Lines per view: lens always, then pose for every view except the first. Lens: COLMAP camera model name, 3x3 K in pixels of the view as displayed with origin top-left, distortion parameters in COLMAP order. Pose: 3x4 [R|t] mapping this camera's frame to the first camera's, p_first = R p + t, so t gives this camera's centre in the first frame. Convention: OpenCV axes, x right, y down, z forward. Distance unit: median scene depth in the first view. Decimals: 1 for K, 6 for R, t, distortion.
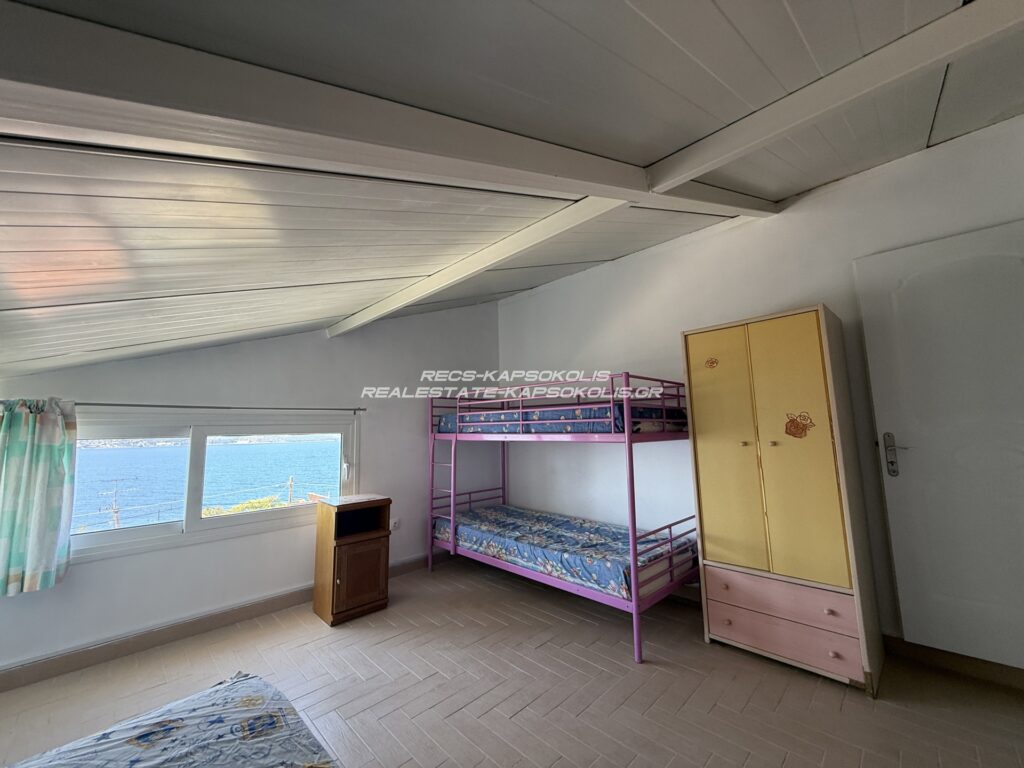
lens RADIAL K [[408.5, 0, 509.5], [0, 408.5, 381.7], [0, 0, 1]] dist [0.000231, 0.000139]
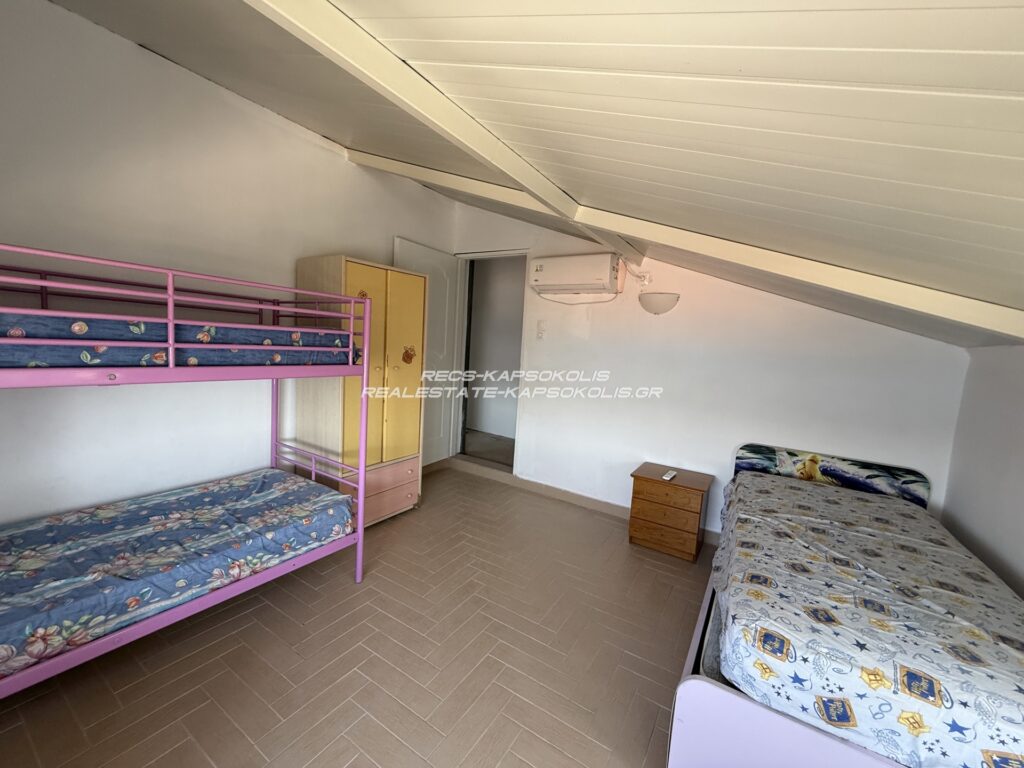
lens RADIAL K [[408.5, 0, 509.5], [0, 408.5, 381.7], [0, 0, 1]] dist [0.000231, 0.000139]
pose [[-0.231955, -0.093643, 0.968209, -0.615057], [-0.177171, 0.982773, 0.052607, 0.049207], [-0.956456, -0.159336, -0.244550, 0.805015]]
